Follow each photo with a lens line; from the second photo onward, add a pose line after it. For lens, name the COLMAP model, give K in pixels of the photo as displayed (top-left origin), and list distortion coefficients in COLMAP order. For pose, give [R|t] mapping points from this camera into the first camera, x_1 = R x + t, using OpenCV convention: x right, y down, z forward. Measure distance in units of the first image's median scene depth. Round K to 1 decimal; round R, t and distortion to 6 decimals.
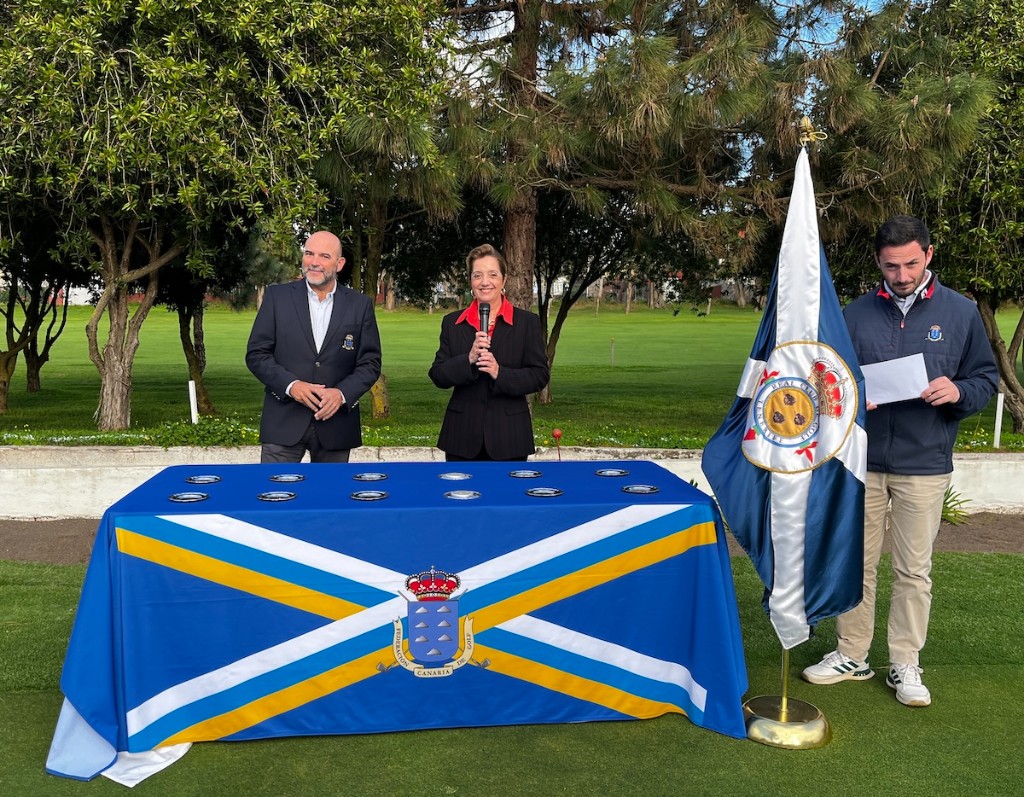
lens RADIAL K [[969.8, 0, 488.1], [0, 969.8, 427.0], [0, 0, 1]] dist [0.019878, 0.000000]
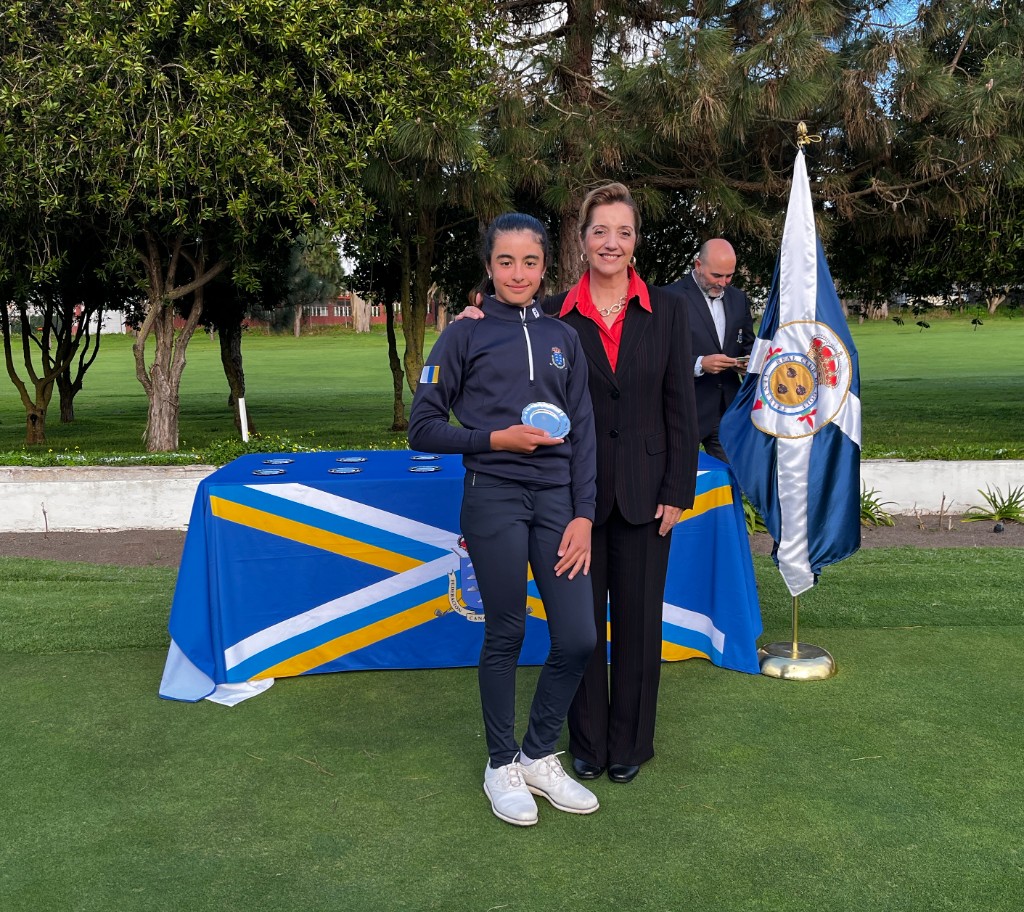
lens RADIAL K [[1106.7, 0, 496.7], [0, 1106.7, 483.2], [0, 0, 1]] dist [0.016596, 0.000000]
pose [[0.998432, -0.016092, -0.053614, 0.012712], [0.016981, 0.999725, 0.016158, 0.028309], [0.053340, -0.017043, 0.998431, -0.119747]]
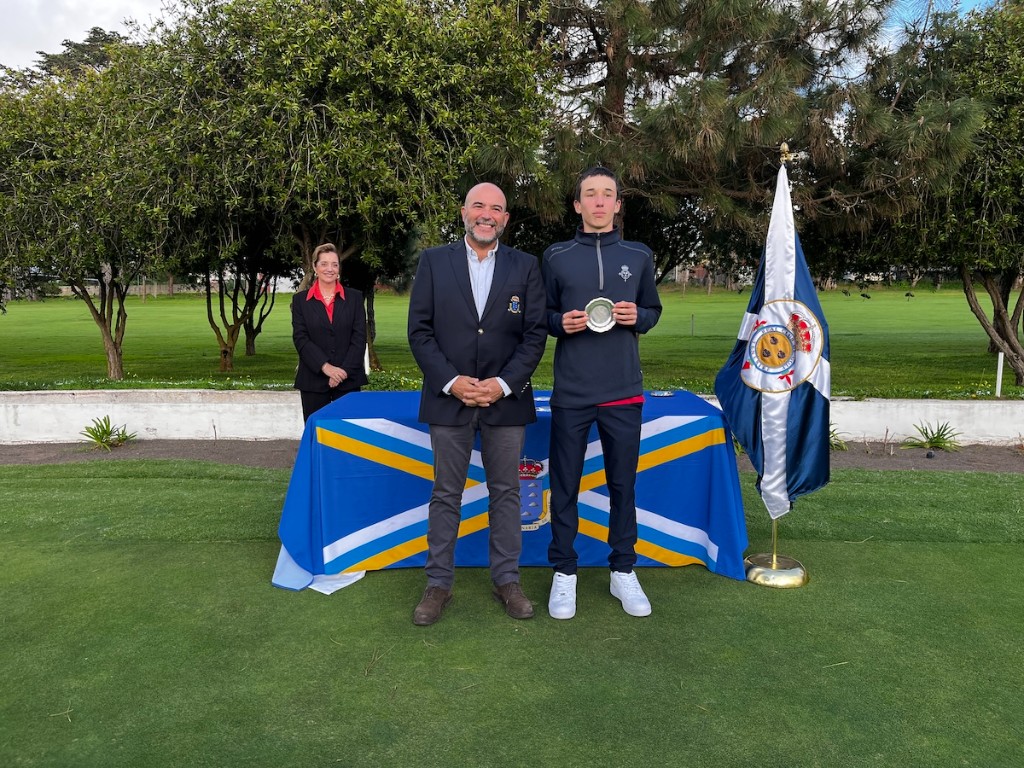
lens RADIAL K [[775.9, 0, 515.0], [0, 775.9, 372.9], [0, 0, 1]] dist [0.033676, -0.043382]
pose [[0.994515, 0.001127, -0.104592, 0.019731], [-0.003146, 0.999812, -0.019141, 0.016128], [0.104551, 0.019365, 0.994331, -0.066316]]
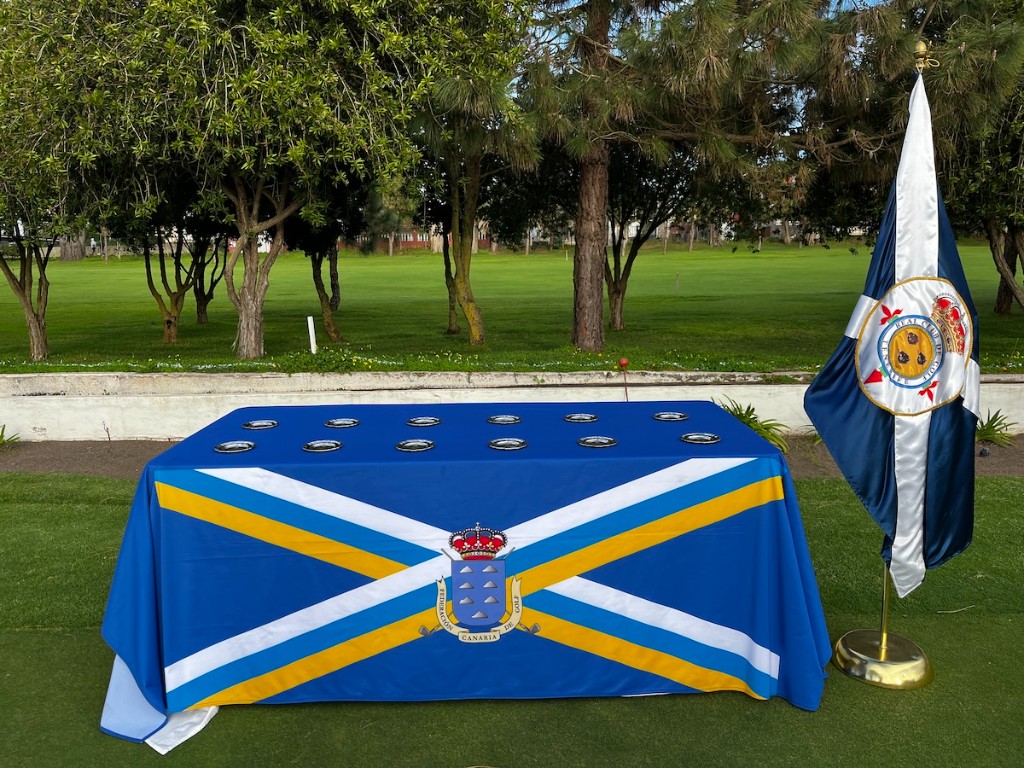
lens RADIAL K [[775.9, 0, 508.2], [0, 775.9, 383.3], [0, 0, 1]] dist [0.033676, -0.043382]
pose [[0.996191, -0.003514, -0.087132, 0.015796], [0.007703, 0.998828, 0.047792, -0.011993], [0.086862, -0.048281, 0.995050, 0.099475]]
